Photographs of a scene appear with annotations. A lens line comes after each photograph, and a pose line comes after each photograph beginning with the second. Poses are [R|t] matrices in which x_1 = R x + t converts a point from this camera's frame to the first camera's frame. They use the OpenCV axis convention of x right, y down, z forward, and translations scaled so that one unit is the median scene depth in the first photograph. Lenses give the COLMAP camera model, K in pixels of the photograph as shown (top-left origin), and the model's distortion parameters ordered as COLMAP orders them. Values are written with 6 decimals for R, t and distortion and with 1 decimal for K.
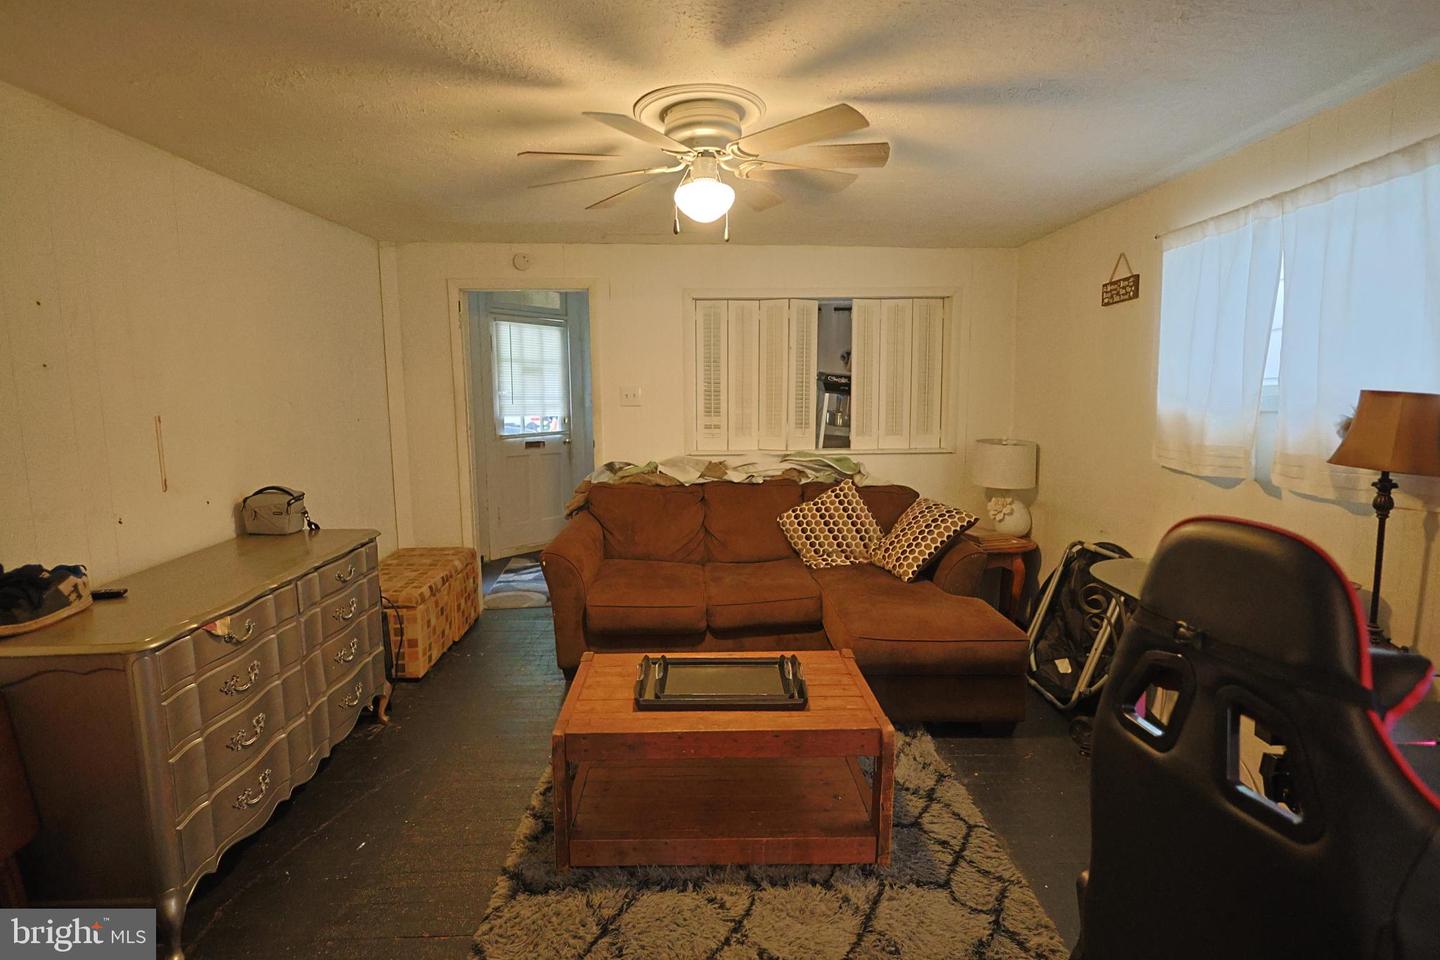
lens RADIAL K [[702.5, 0, 722.2], [0, 702.5, 481.1], [0, 0, 1]] dist [-0.006391, 0.002111]
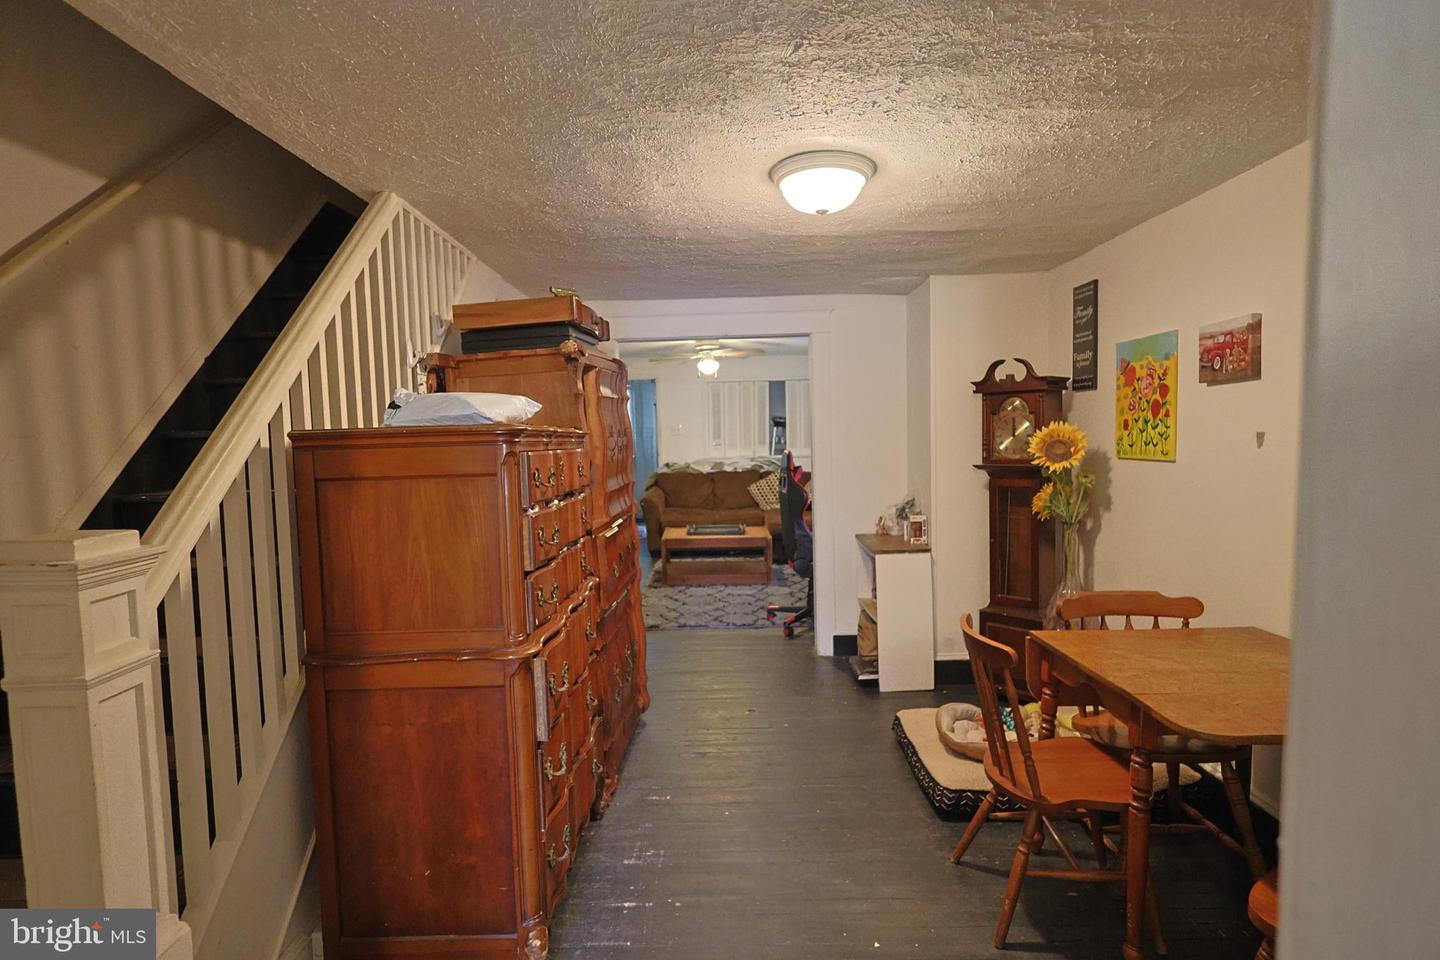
lens RADIAL K [[702.5, 0, 719.4], [0, 702.5, 478.3], [0, 0, 1]] dist [-0.006391, 0.002111]
pose [[0.999360, -0.016375, -0.031796, 0.057930], [0.014865, 0.998776, -0.047177, 0.117205], [0.032530, 0.046674, 0.998380, -1.035330]]
